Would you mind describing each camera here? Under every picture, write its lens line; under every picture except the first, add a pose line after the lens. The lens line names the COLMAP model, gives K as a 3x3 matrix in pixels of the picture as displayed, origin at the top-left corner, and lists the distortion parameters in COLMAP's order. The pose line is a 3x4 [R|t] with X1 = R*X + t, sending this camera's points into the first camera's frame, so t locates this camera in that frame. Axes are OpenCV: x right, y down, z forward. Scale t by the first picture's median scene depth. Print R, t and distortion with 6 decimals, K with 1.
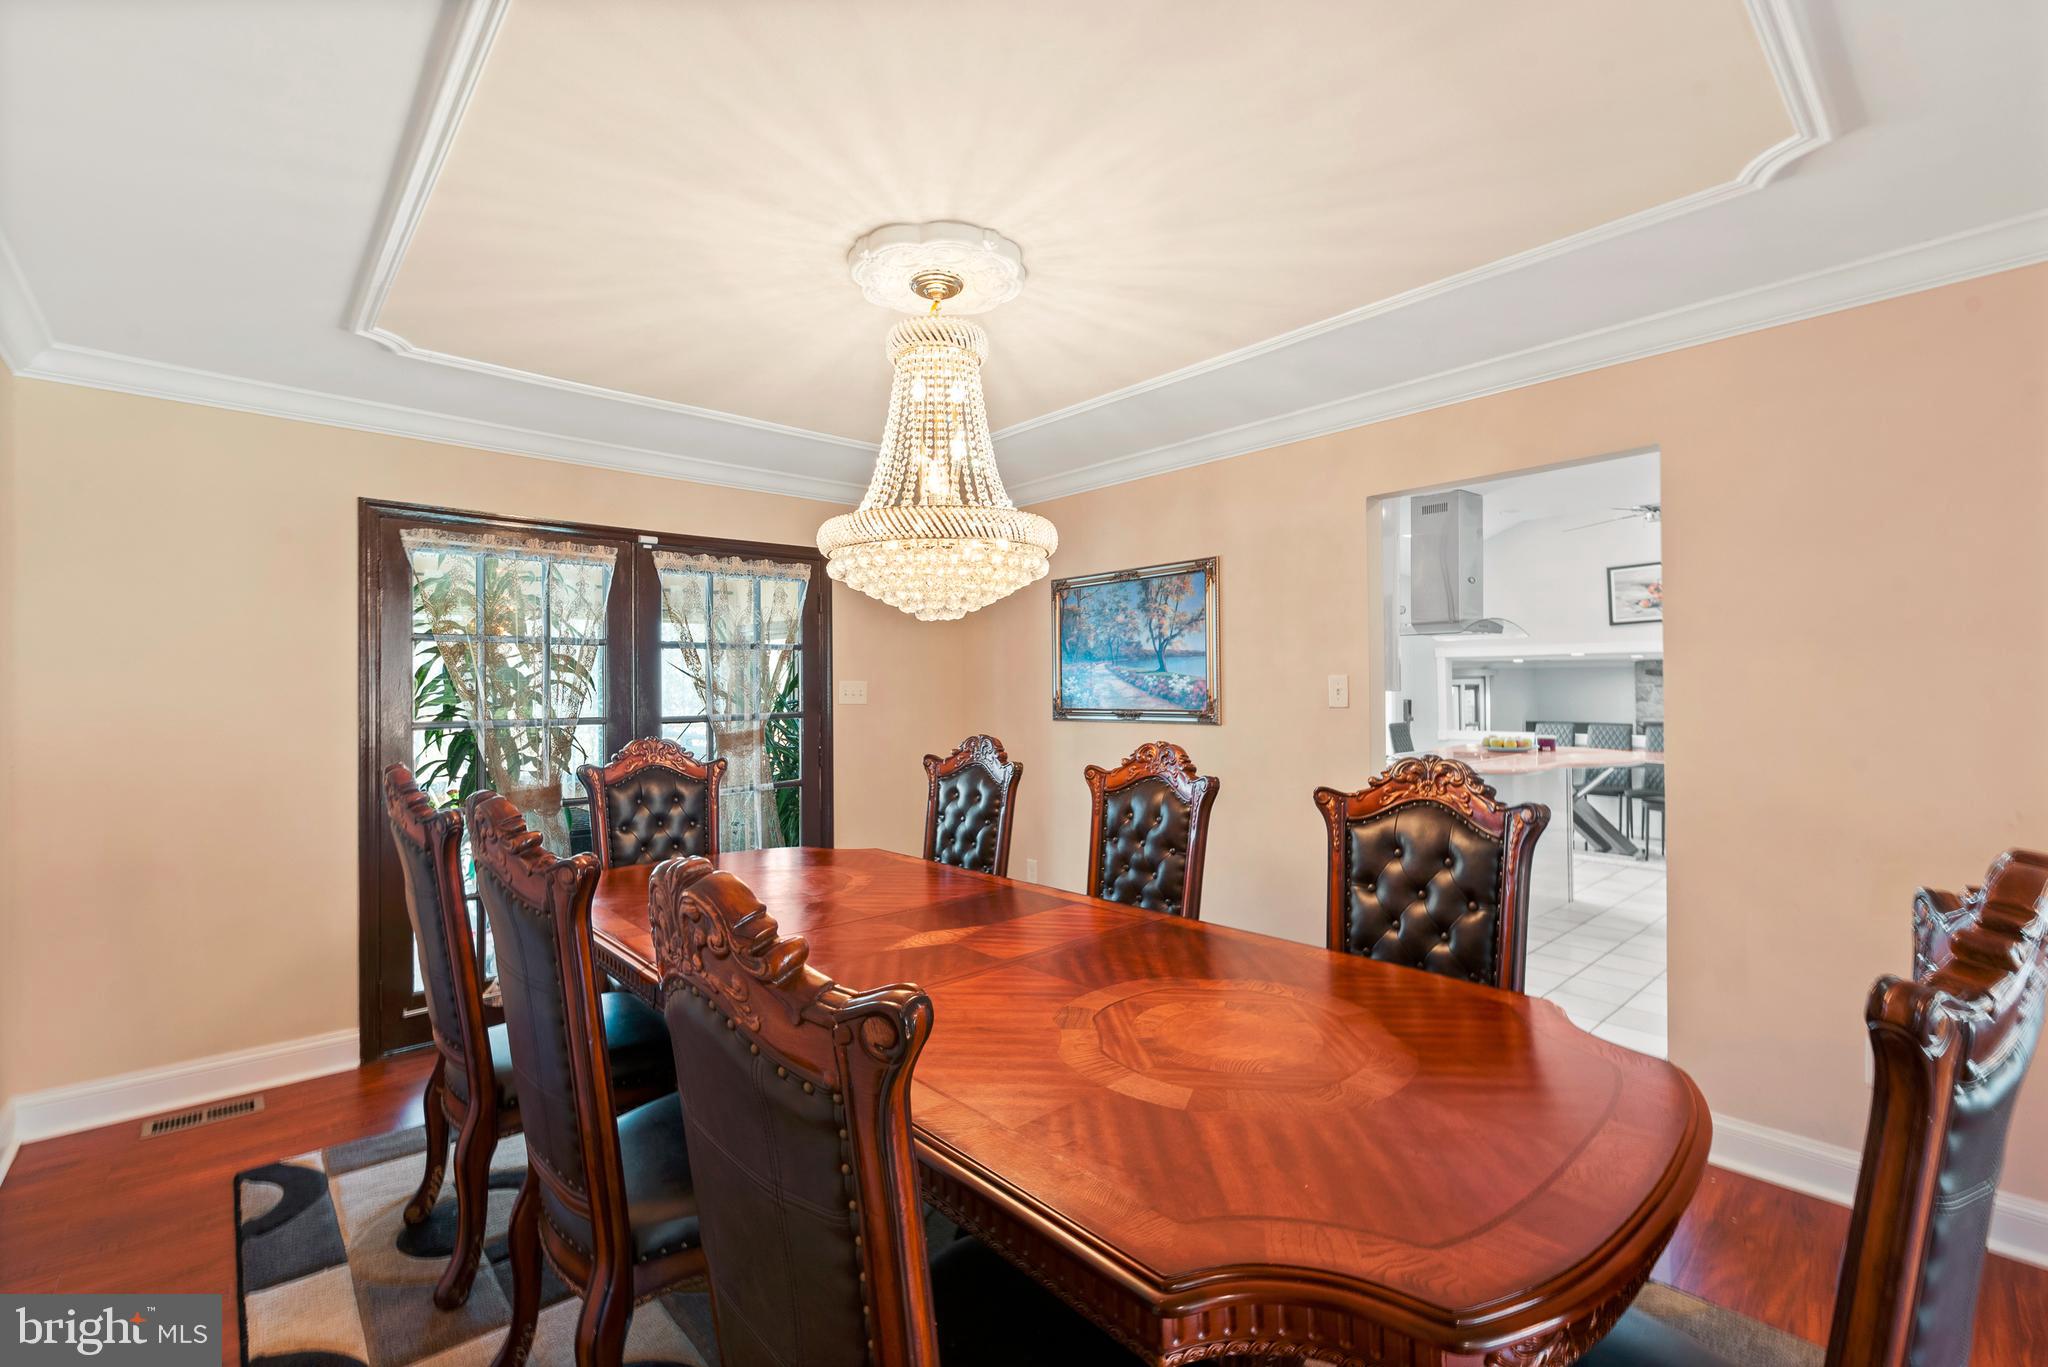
lens RADIAL K [[890.5, 0, 1017.1], [0, 890.5, 683.8], [0, 0, 1]] dist [0.000102, 0.000002]
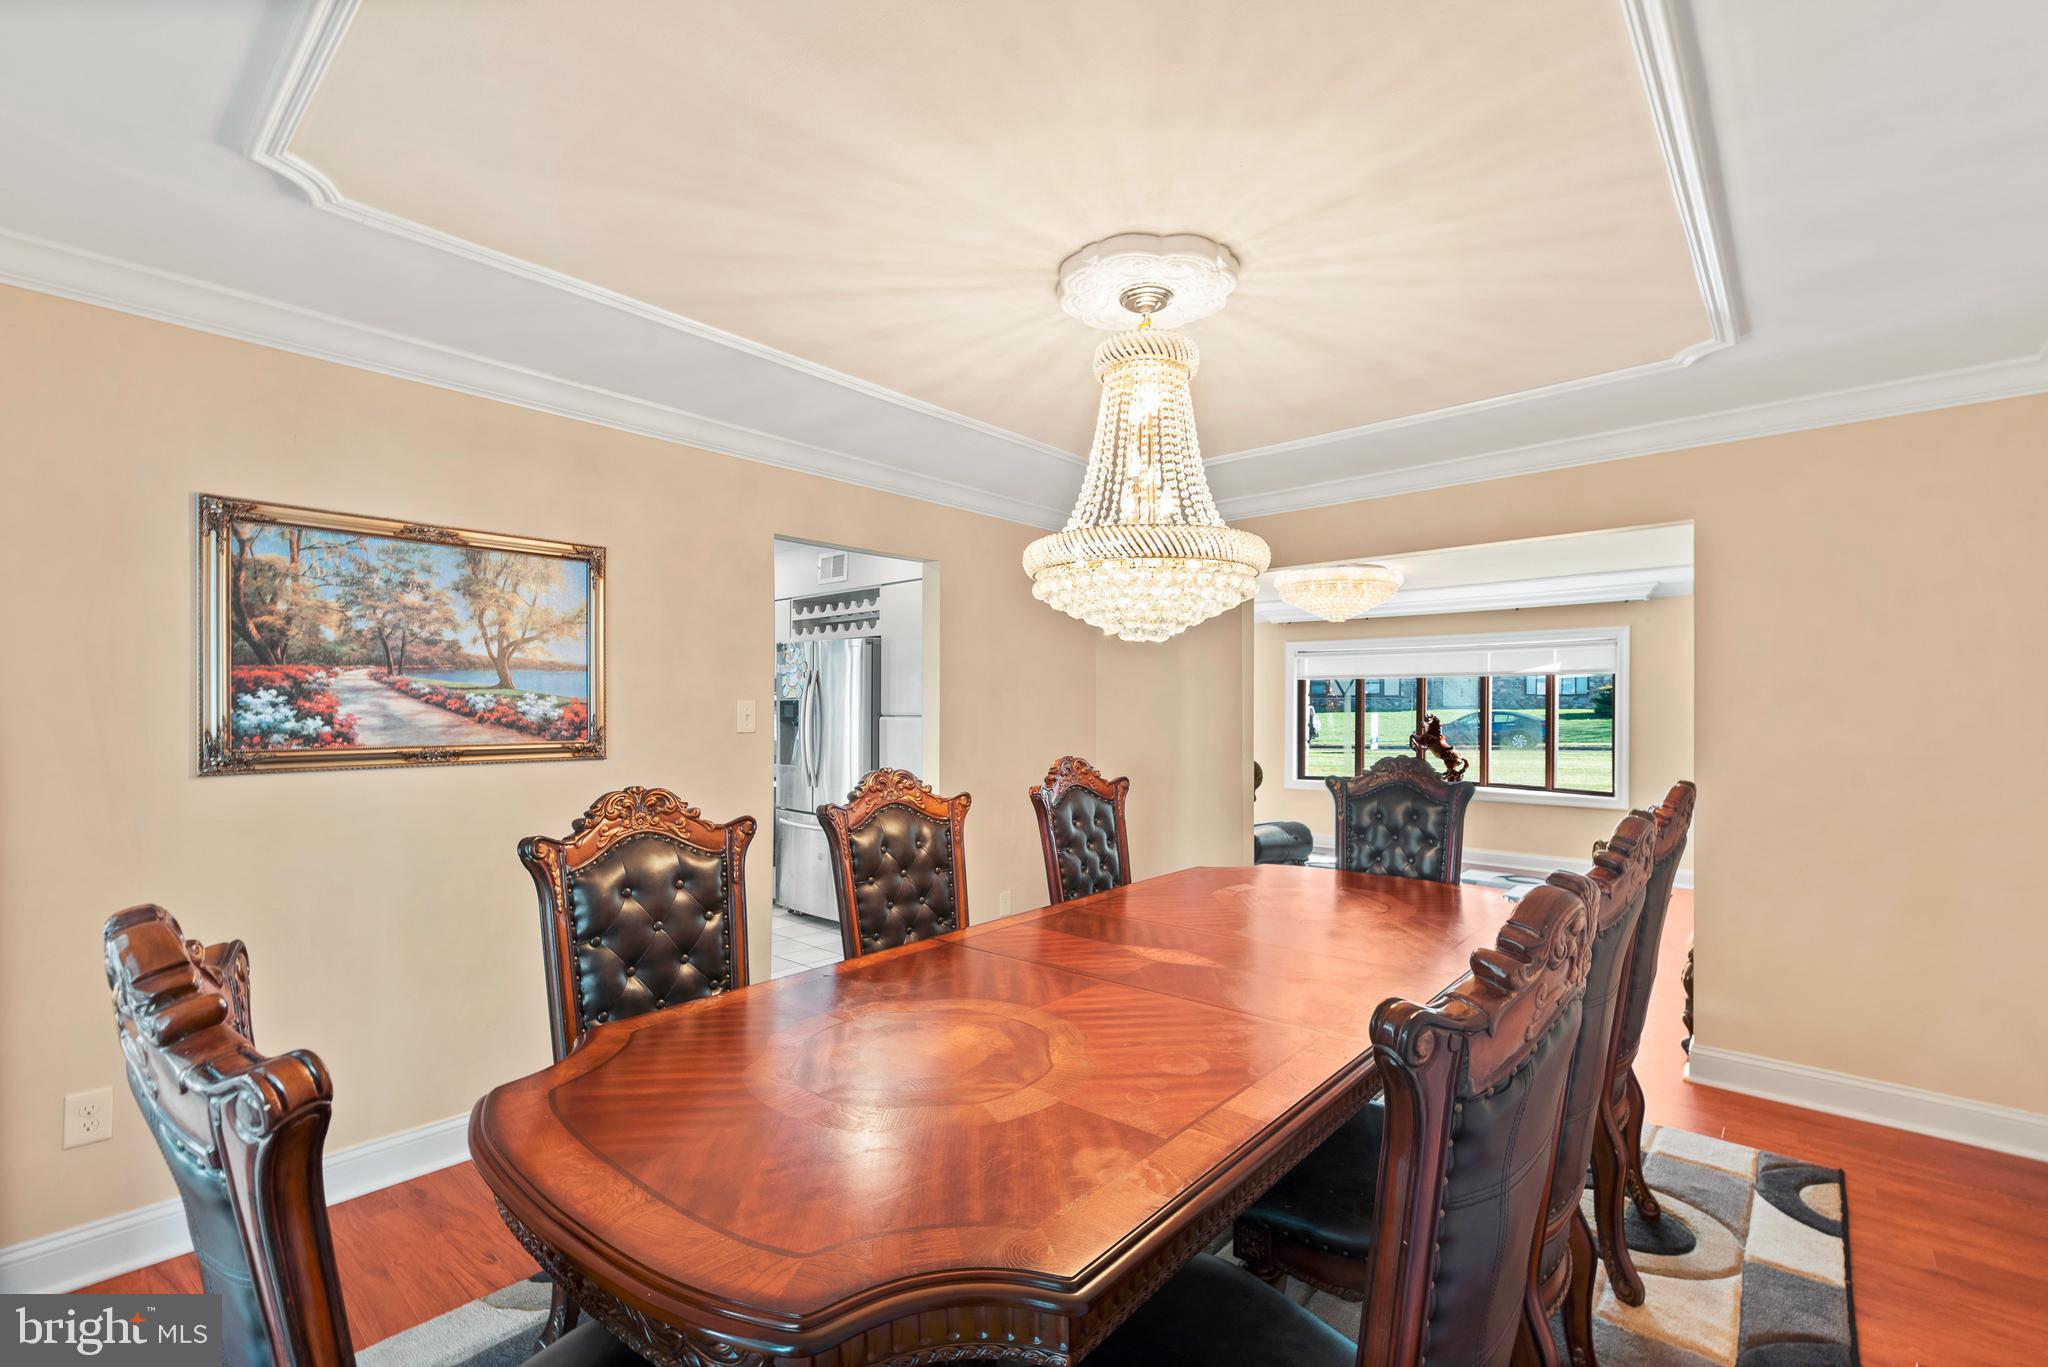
lens RADIAL K [[890.5, 0, 1020.3], [0, 890.5, 704.8], [0, 0, 1]] dist [0.000102, 0.000002]
pose [[-0.120326, 0.019188, 0.992549, -0.568502], [-0.001143, 0.999810, -0.019467, 0.011690], [-0.992734, -0.003477, -0.120281, 0.685075]]
